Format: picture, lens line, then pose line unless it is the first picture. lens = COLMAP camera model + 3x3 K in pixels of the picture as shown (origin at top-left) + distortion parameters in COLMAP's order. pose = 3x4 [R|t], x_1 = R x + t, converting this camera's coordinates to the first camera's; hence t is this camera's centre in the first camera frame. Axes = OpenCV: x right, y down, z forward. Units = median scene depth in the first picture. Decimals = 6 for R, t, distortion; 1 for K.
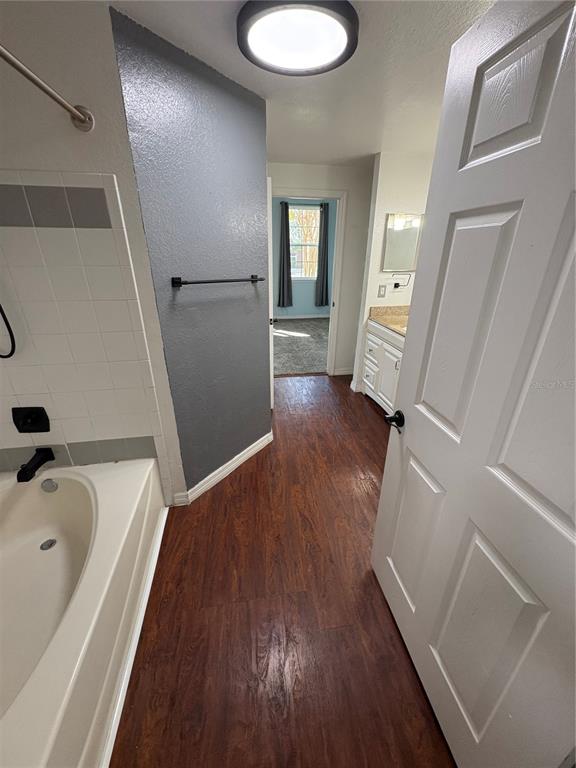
lens RADIAL K [[307.8, 0, 287.6], [0, 307.8, 383.5], [0, 0, 1]] dist [-0.001944, 0.000103]
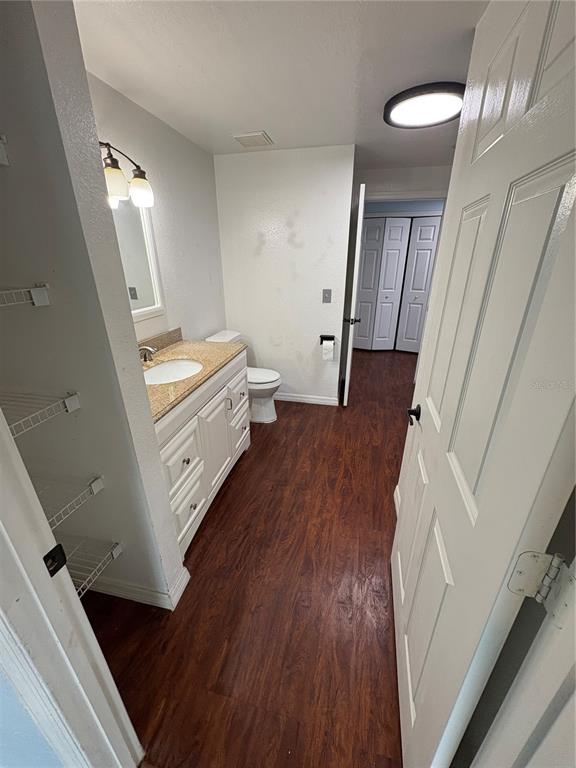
lens RADIAL K [[307.8, 0, 288.1], [0, 307.8, 383.8], [0, 0, 1]] dist [-0.001944, 0.000103]
pose [[-0.929857, -0.157488, 0.332510, -0.015001], [0.132105, 0.700575, 0.701244, -0.659722], [-0.343386, 0.695983, -0.630630, 1.534972]]
